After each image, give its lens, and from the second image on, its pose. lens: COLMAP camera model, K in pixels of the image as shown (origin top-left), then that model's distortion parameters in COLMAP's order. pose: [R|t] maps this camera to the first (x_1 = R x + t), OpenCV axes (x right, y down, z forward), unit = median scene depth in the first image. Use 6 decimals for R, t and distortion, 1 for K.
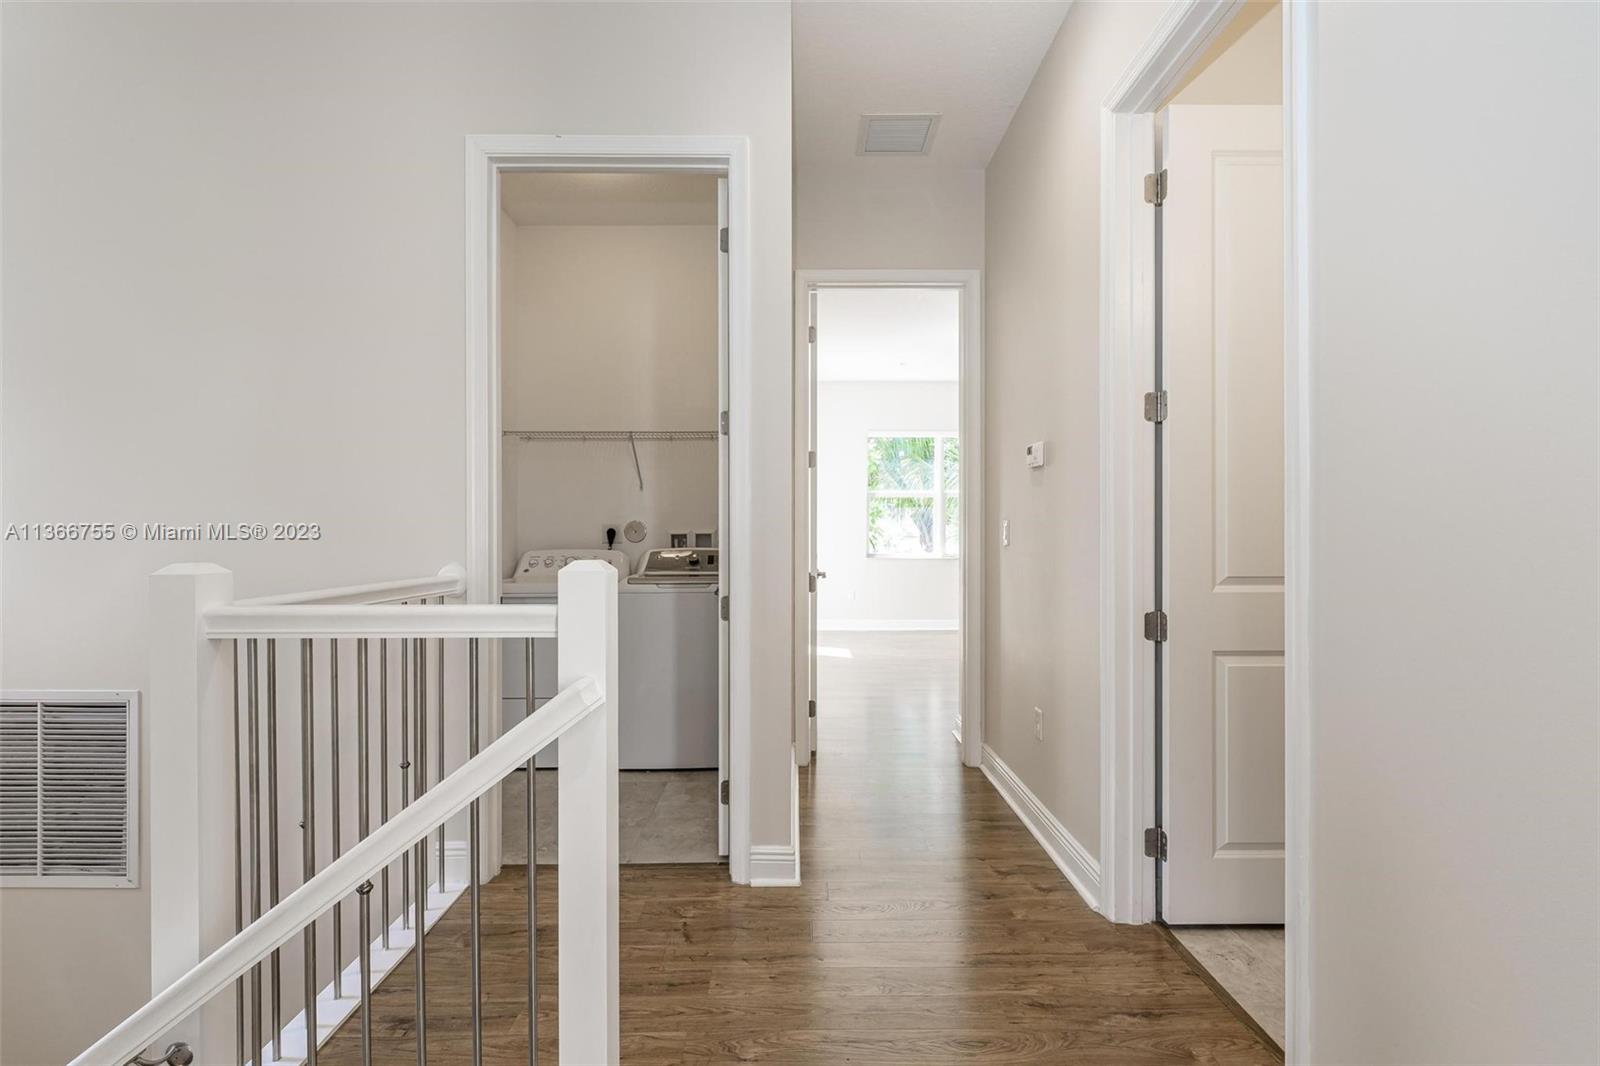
lens RADIAL K [[730.7, 0, 804.4], [0, 730.7, 533.9], [0, 0, 1]] dist [0.001737, -0.000436]
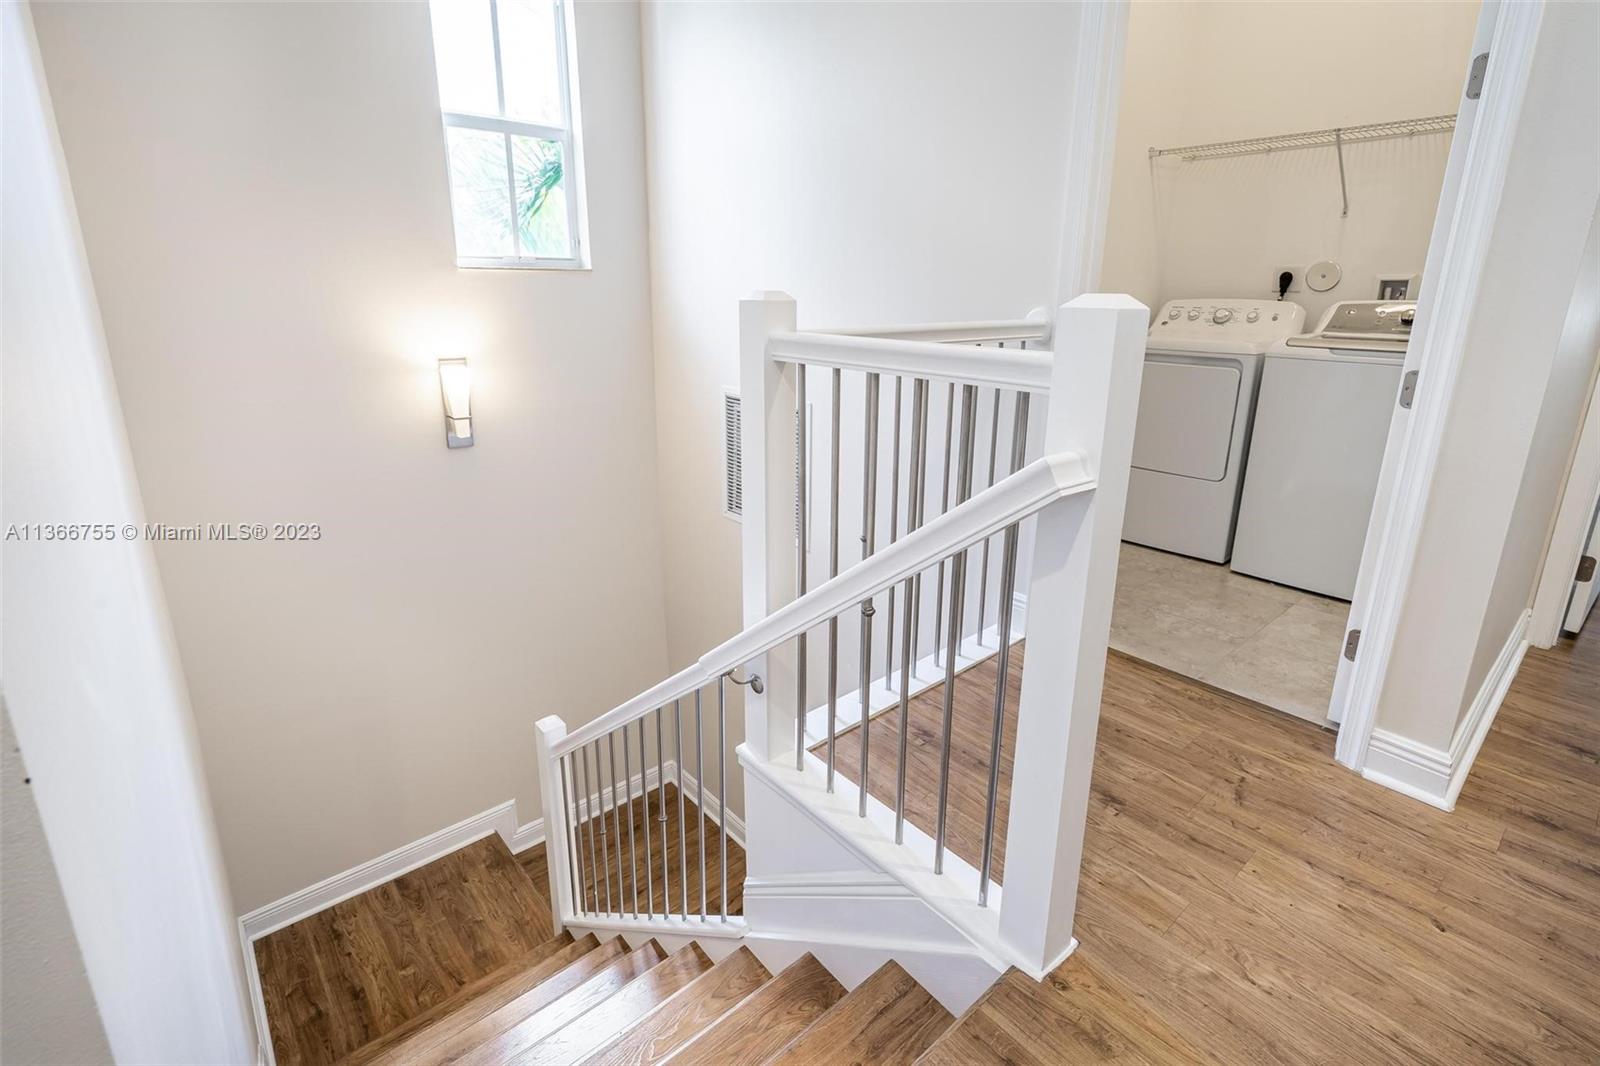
lens RADIAL K [[751.3, 0, 795.0], [0, 751.3, 483.5], [0, 0, 1]] dist [-0.000435, -0.000749]
pose [[0.643316, 0.200592, -0.738855, 0.055700], [-0.007010, 0.966569, 0.256310, 0.015549], [0.765569, -0.159709, 0.623216, 0.154065]]
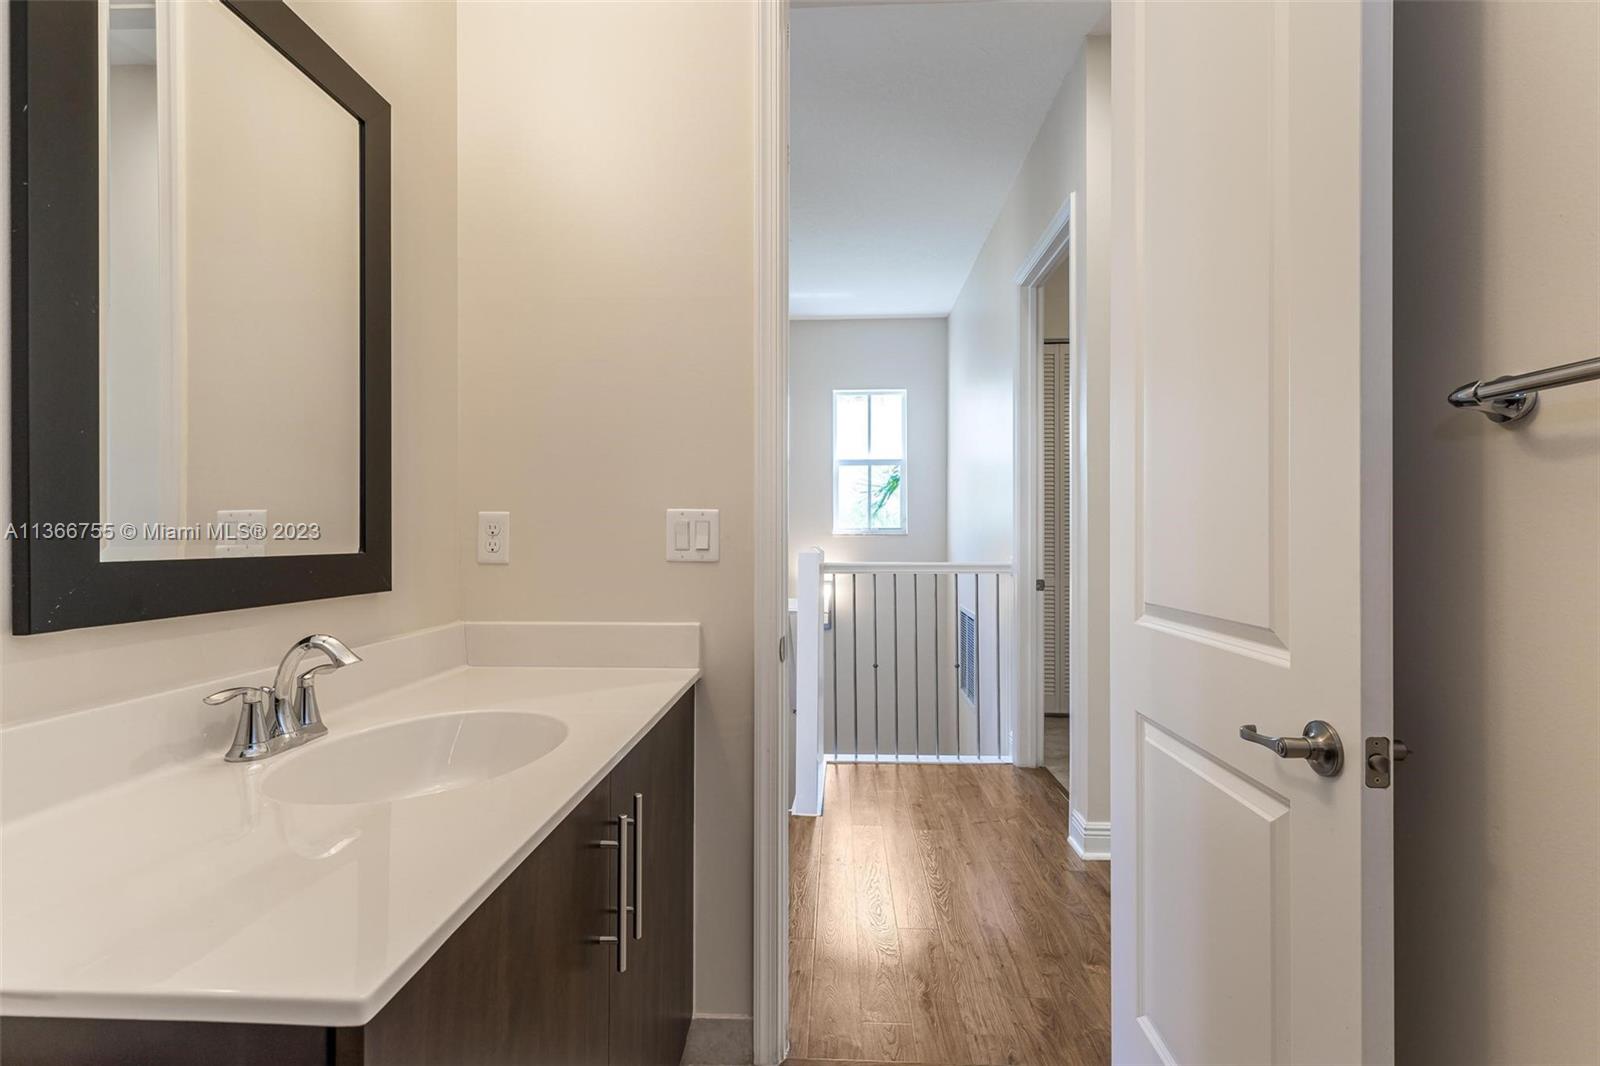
lens RADIAL K [[730.7, 0, 804.4], [0, 730.7, 533.9], [0, 0, 1]] dist [0.001737, -0.000436]
pose [[-0.066223, -0.011409, -0.997740, 1.087004], [0.003381, 0.999926, -0.011658, 0.014520], [0.997799, -0.004145, -0.066180, 0.655560]]
